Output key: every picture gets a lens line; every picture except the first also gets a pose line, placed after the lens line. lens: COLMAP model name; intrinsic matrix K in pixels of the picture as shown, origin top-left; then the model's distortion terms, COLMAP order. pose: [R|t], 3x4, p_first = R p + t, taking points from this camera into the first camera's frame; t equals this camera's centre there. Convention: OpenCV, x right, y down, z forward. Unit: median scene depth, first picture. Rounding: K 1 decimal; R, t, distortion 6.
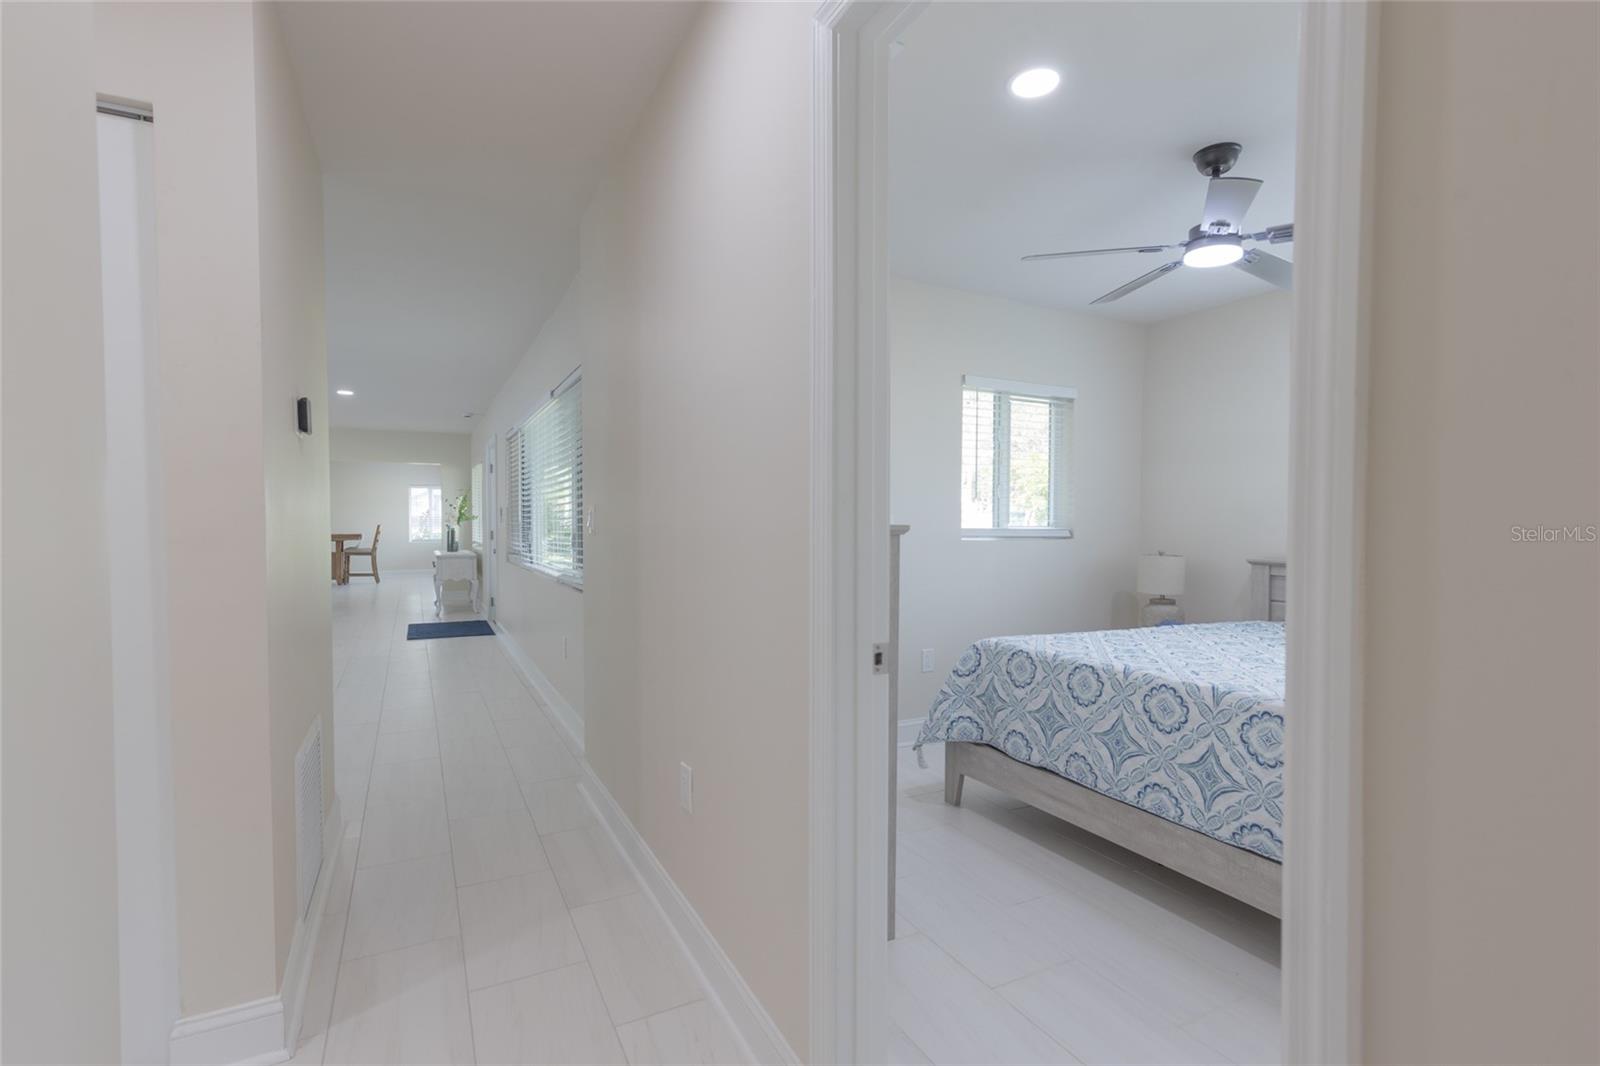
lens RADIAL K [[730.6, 0, 813.3], [0, 730.6, 529.6], [0, 0, 1]] dist [-0.026905, 0.000986]
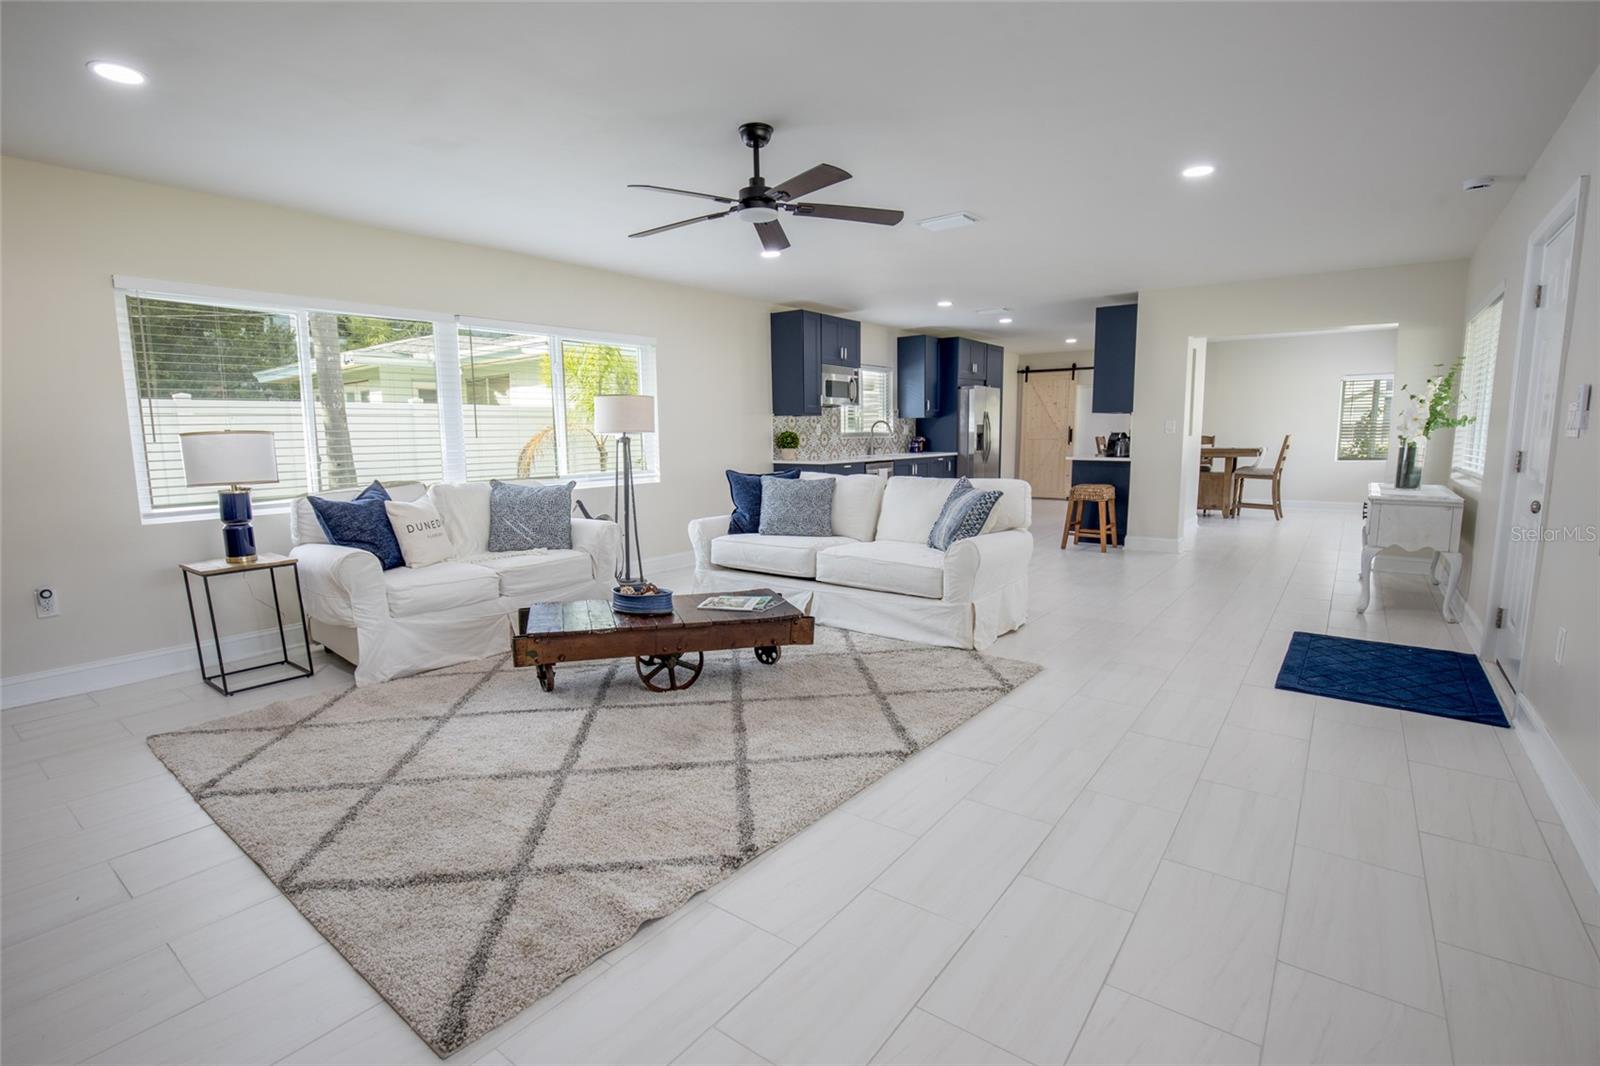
lens RADIAL K [[730.6, 0, 805.4], [0, 730.6, 538.9], [0, 0, 1]] dist [-0.026905, 0.000986]
pose [[0.401891, 0.124347, -0.907205, -0.196754], [0.001801, 0.990628, 0.136579, -0.004151], [0.915686, -0.056524, 0.397900, 0.392942]]
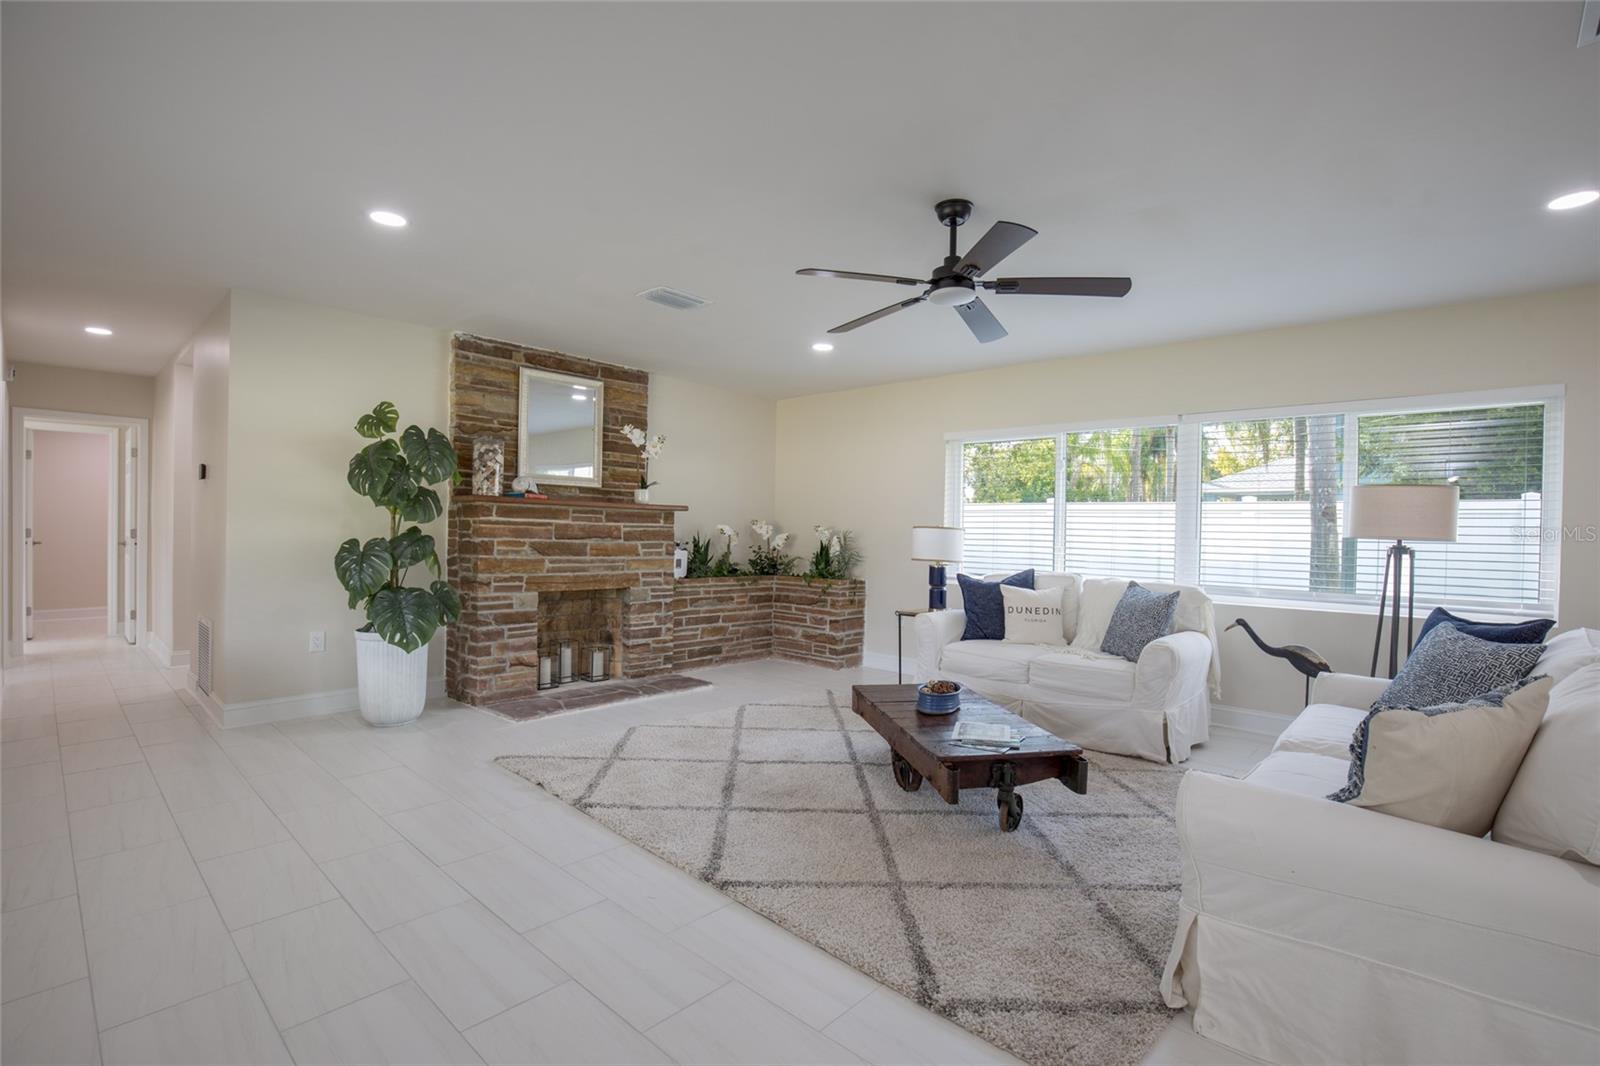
lens RADIAL K [[730.6, 0, 791.5], [0, 730.6, 536.2], [0, 0, 1]] dist [-0.026905, 0.000986]
pose [[-0.948509, -0.023391, -0.315886, -0.334535], [-0.030289, 0.999398, 0.016945, -0.006789], [0.315299, 0.025640, -0.948646, 0.700619]]
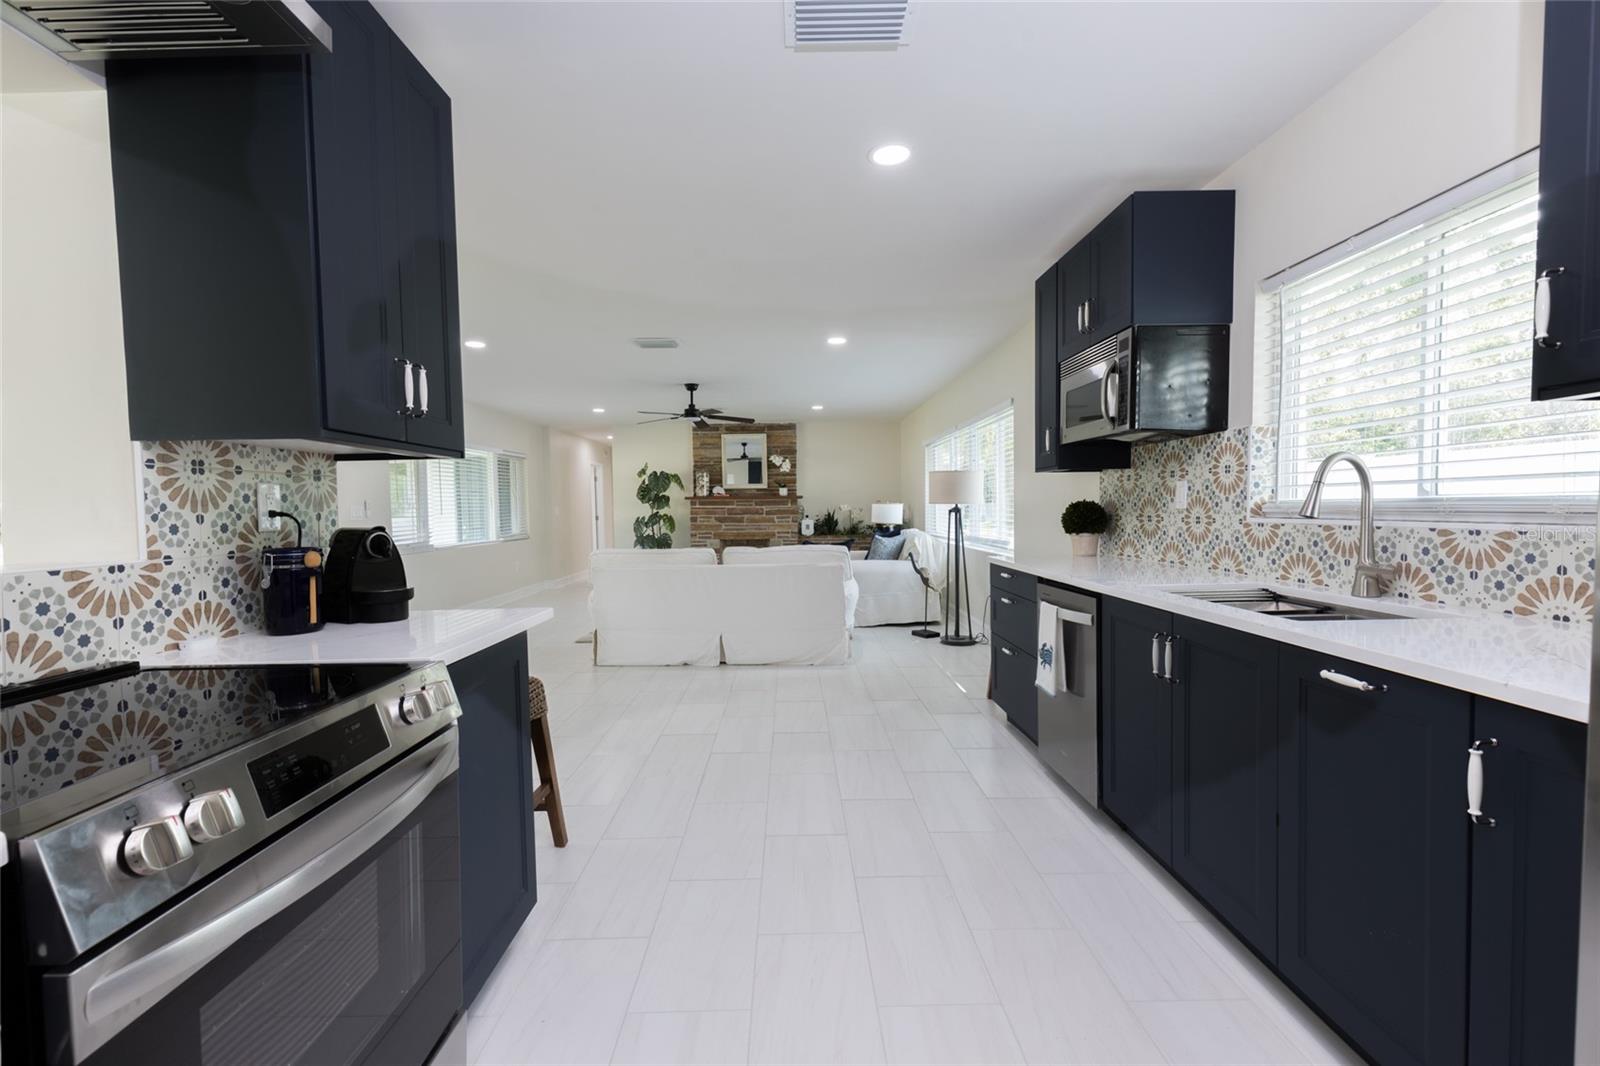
lens RADIAL K [[730.6, 0, 799.0], [0, 730.6, 539.8], [0, 0, 1]] dist [-0.026905, 0.000986]
pose [[-0.874920, -0.015723, 0.484012, -0.854752], [0.012886, 0.998363, 0.055725, -0.012553], [-0.484096, 0.054992, -0.873285, 1.004272]]
